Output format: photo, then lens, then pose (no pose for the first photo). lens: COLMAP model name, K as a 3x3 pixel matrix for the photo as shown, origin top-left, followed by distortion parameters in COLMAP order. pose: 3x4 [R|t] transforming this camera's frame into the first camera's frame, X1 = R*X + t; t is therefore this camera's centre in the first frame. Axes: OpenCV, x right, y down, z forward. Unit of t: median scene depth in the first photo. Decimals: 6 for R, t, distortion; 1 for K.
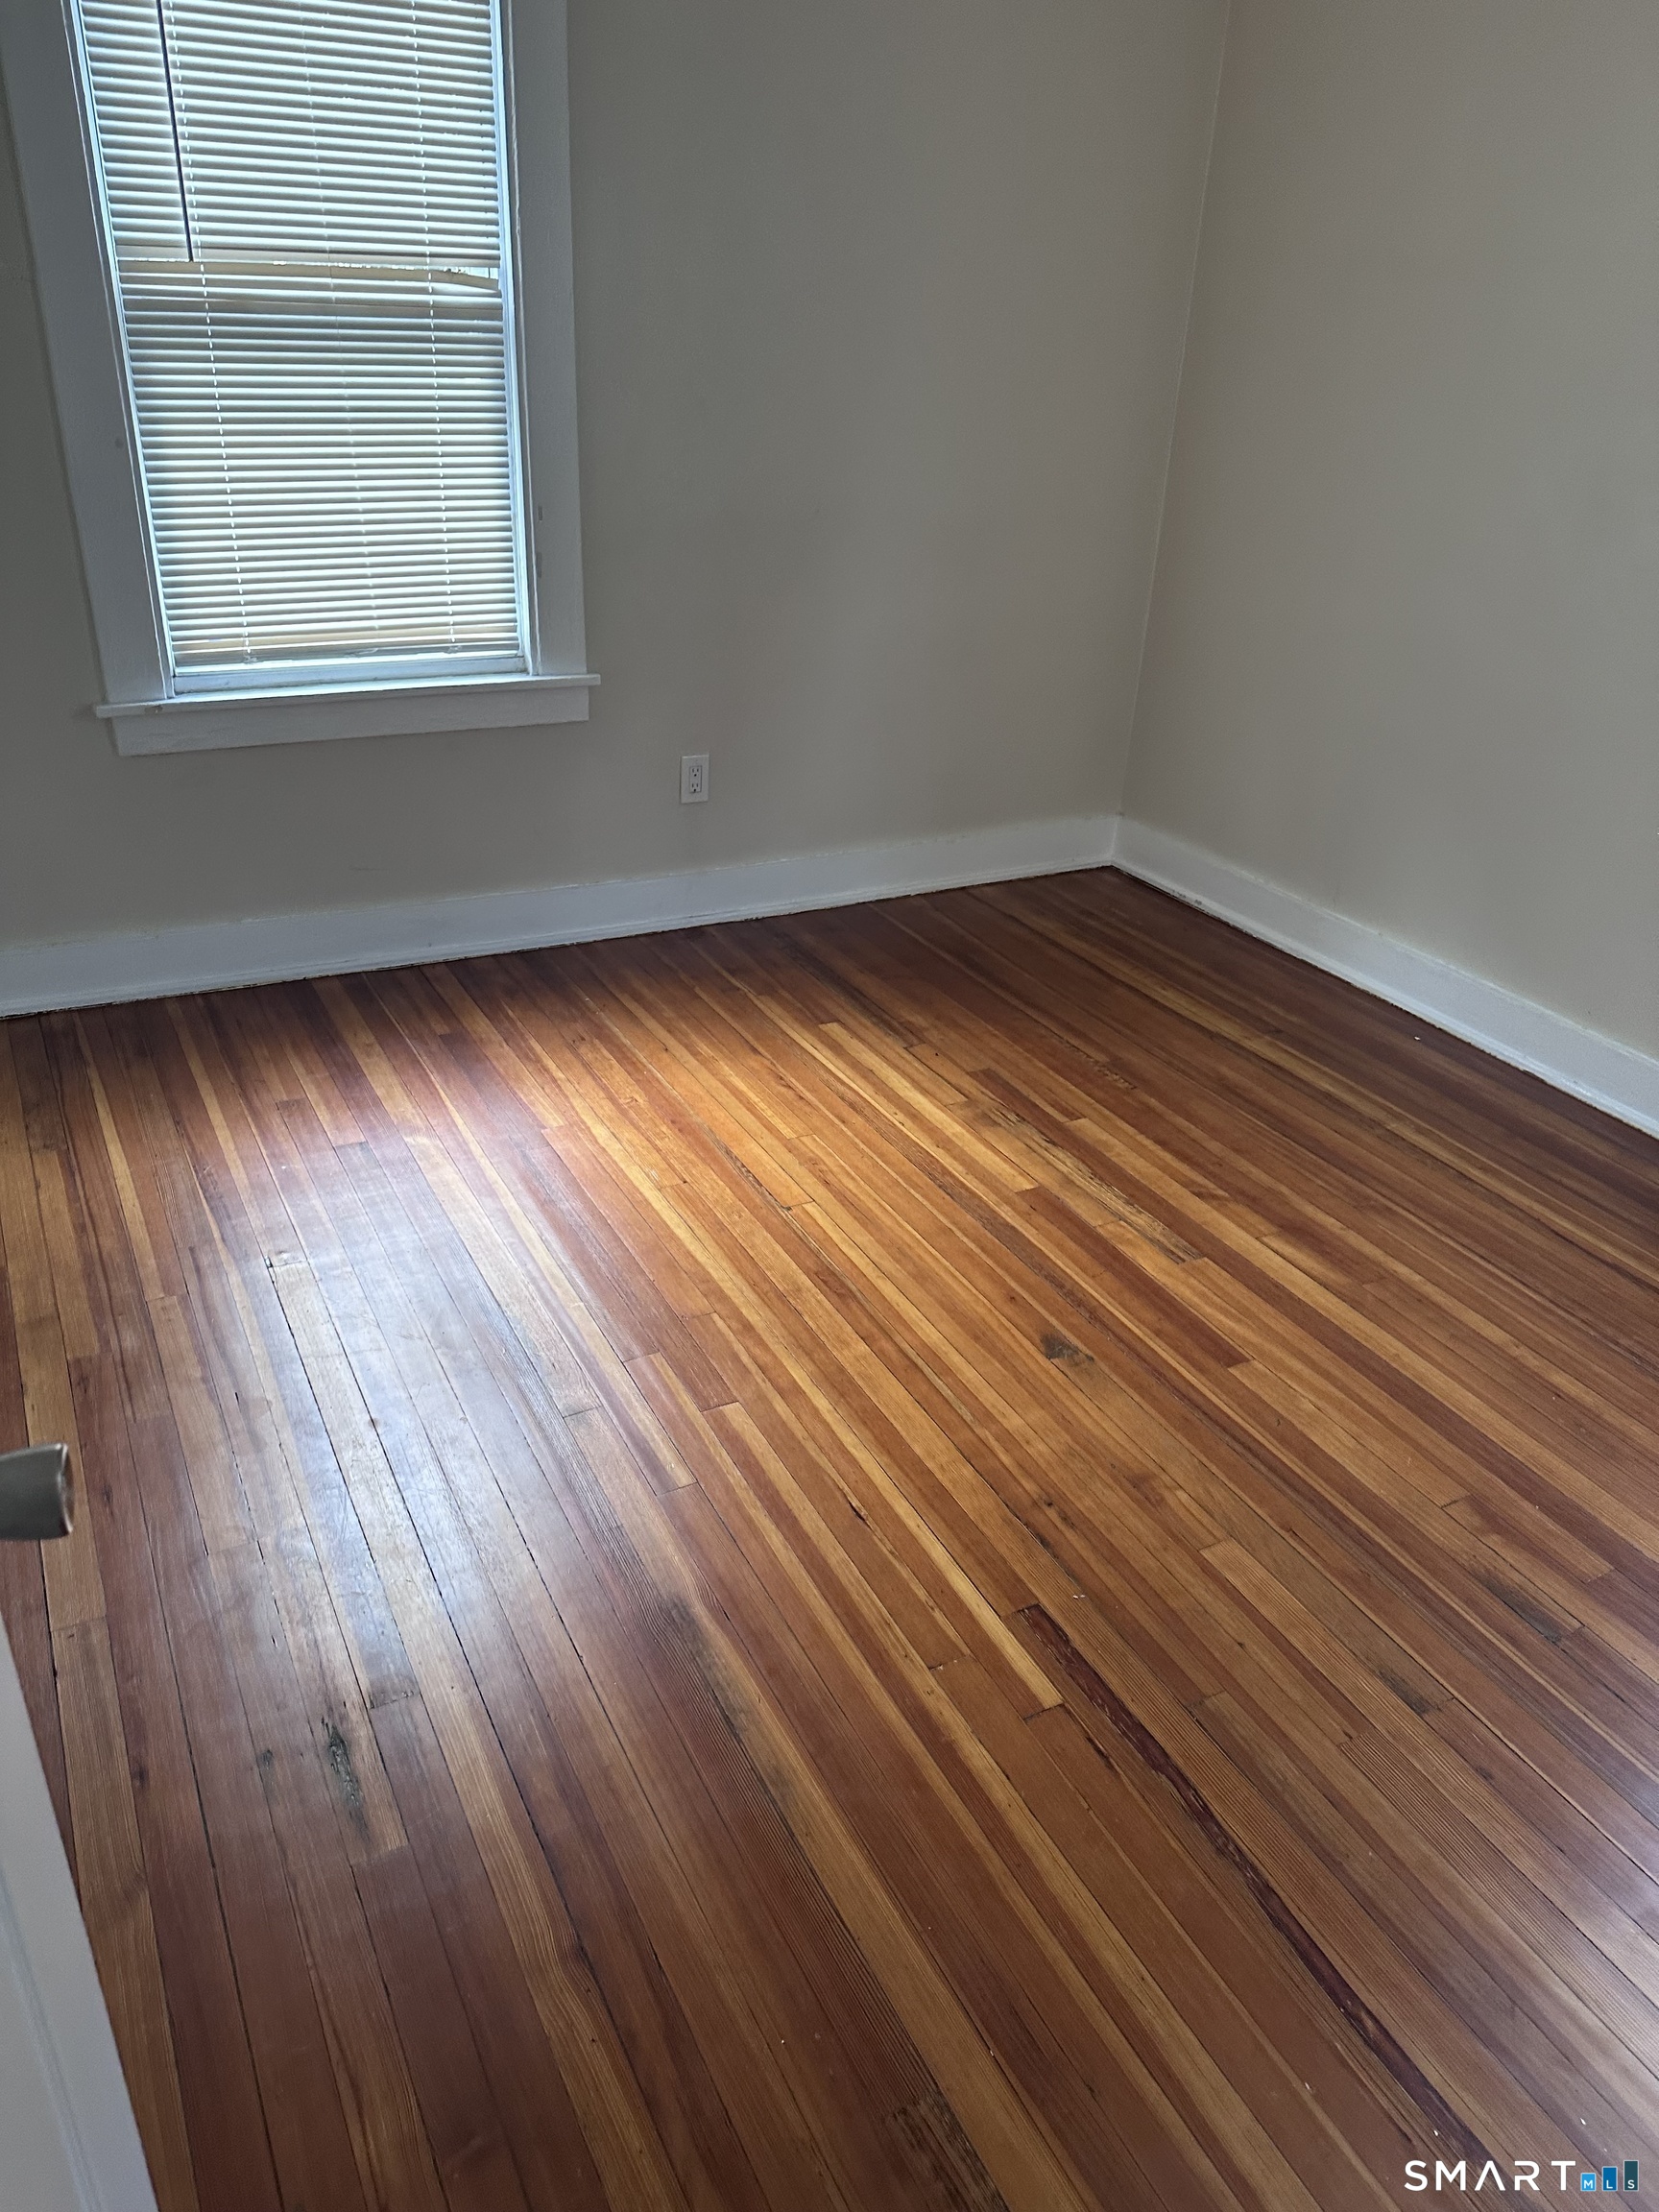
lens RADIAL K [[1574.9, 0, 882.0], [0, 1574.9, 1107.9], [0, 0, 1]] dist [0.078443, -0.065762]
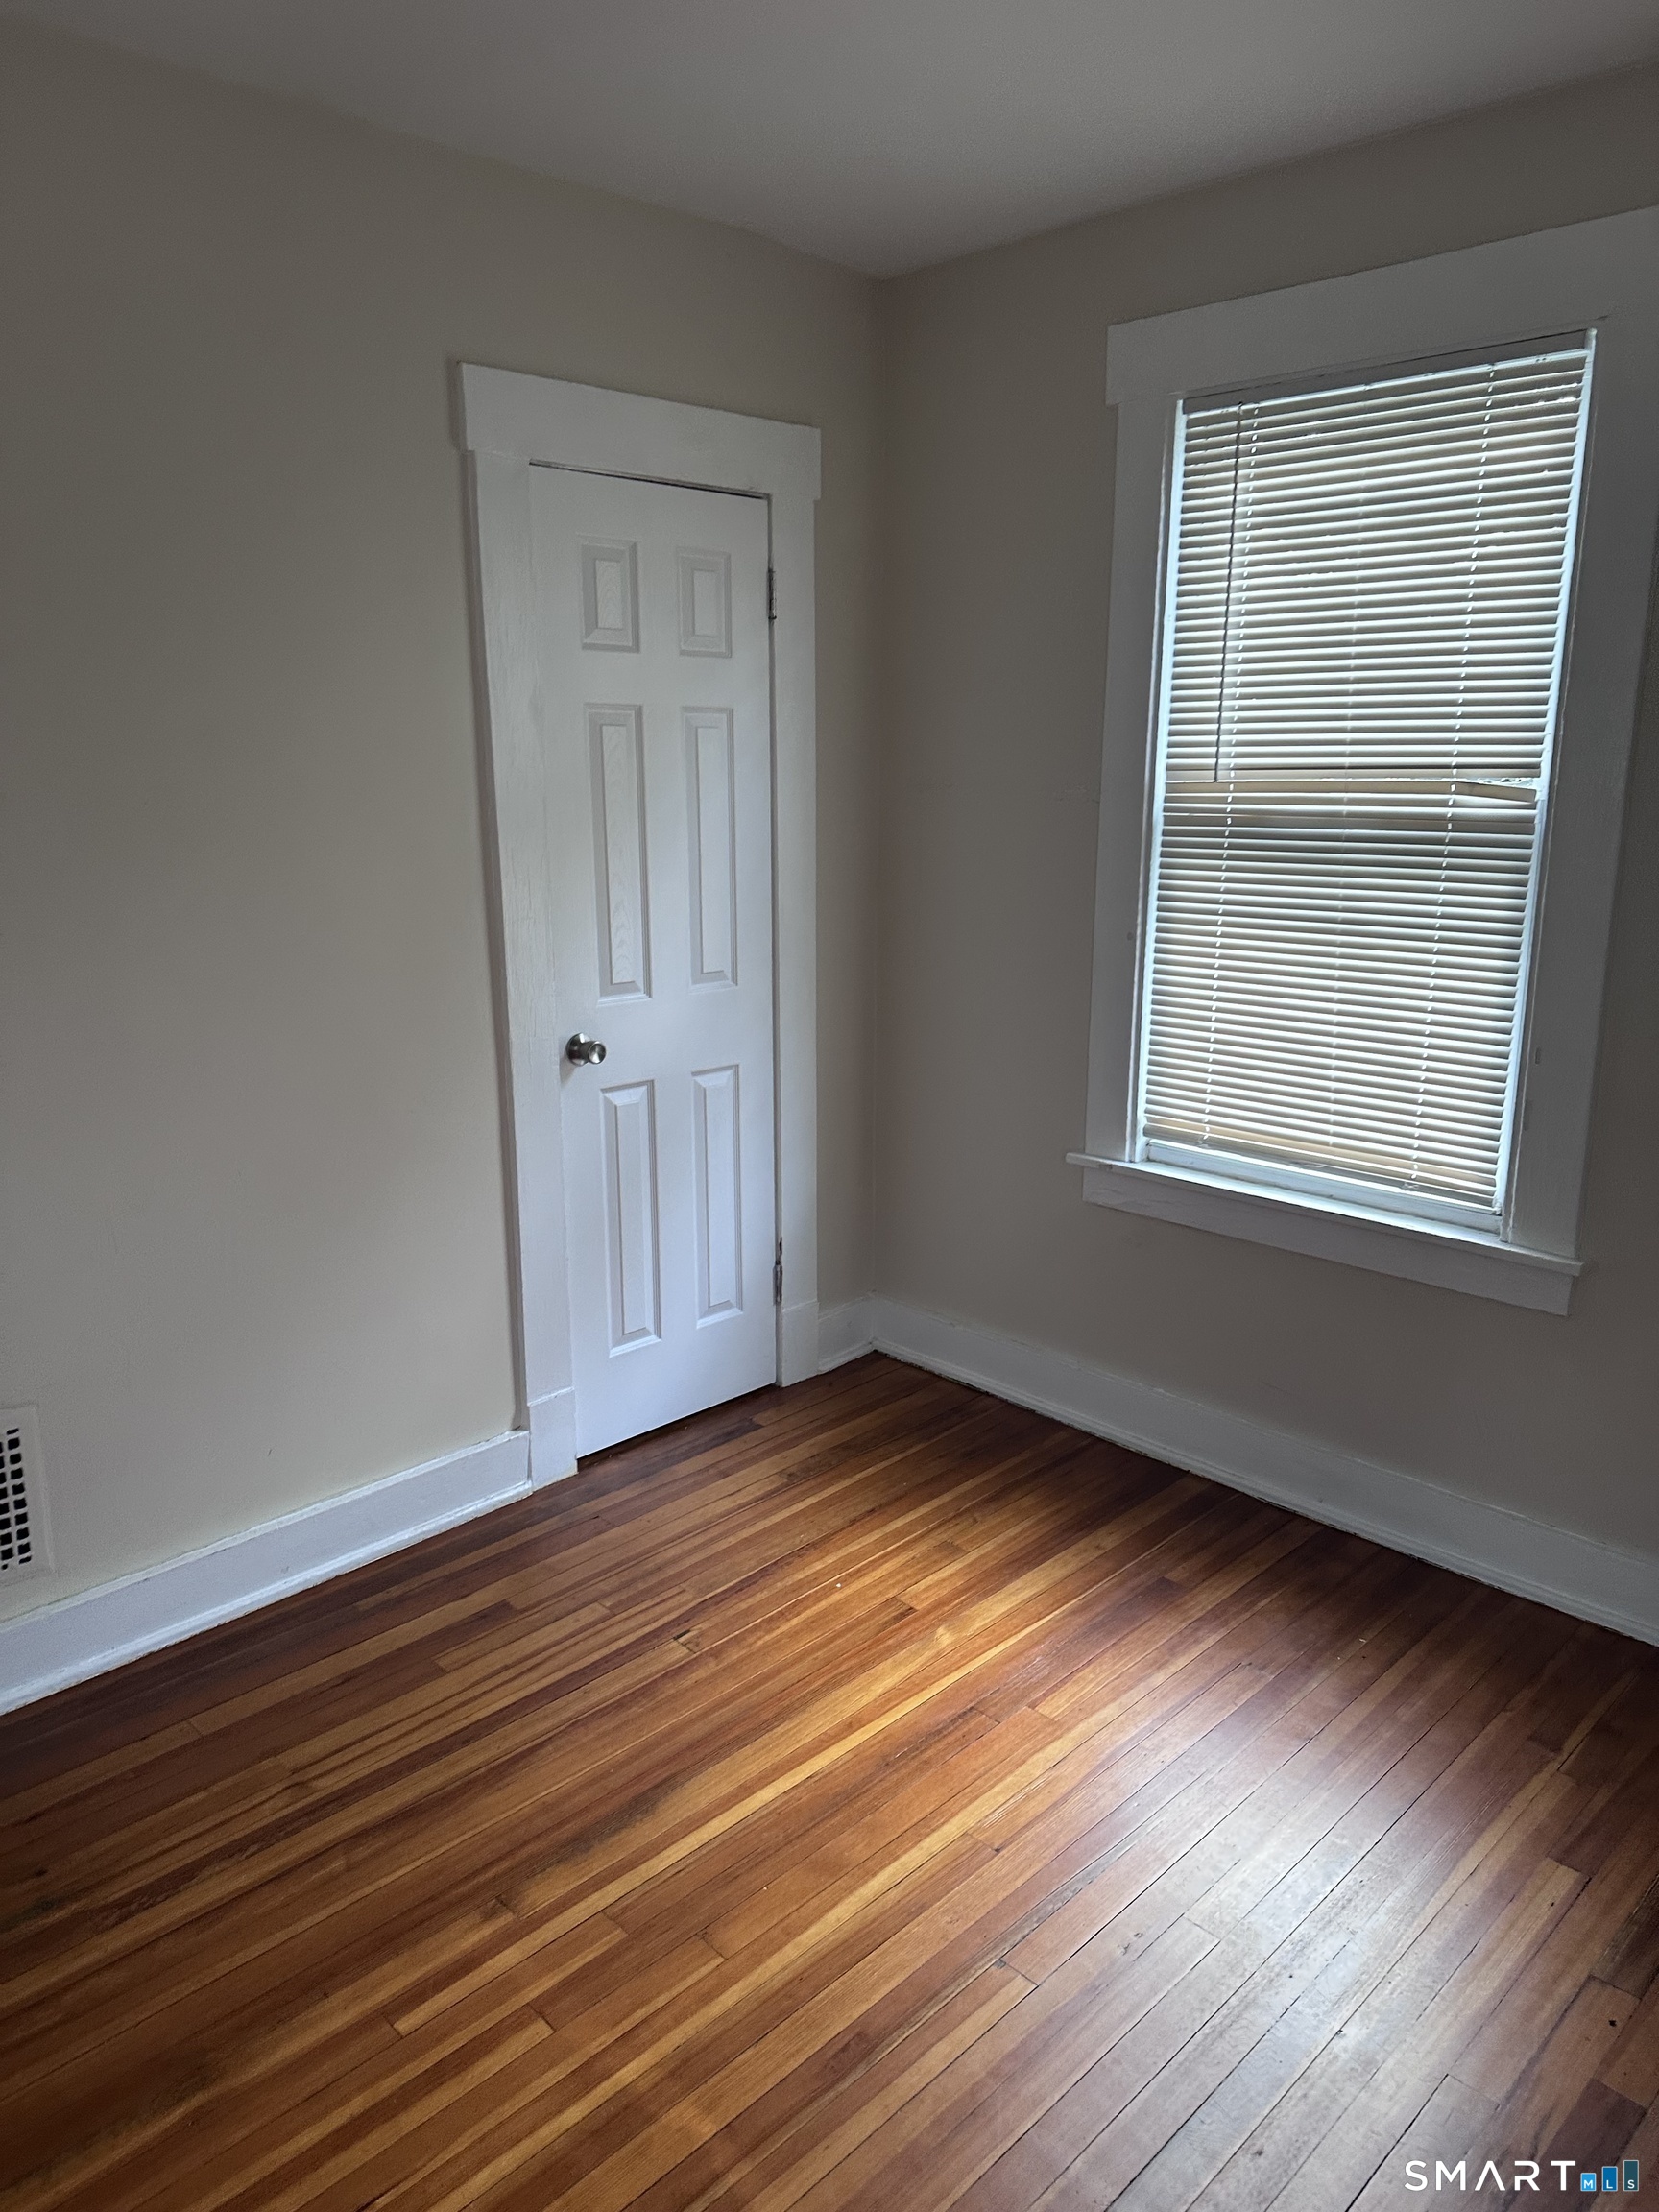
lens RADIAL K [[1574.9, 0, 831.6], [0, 1574.9, 1142.4], [0, 0, 1]] dist [0.078443, -0.065762]
pose [[0.280469, 0.200238, -0.938745, 0.461170], [-0.431561, 0.899881, 0.063011, -0.248233], [0.857375, 0.387453, 0.338804, 0.480405]]
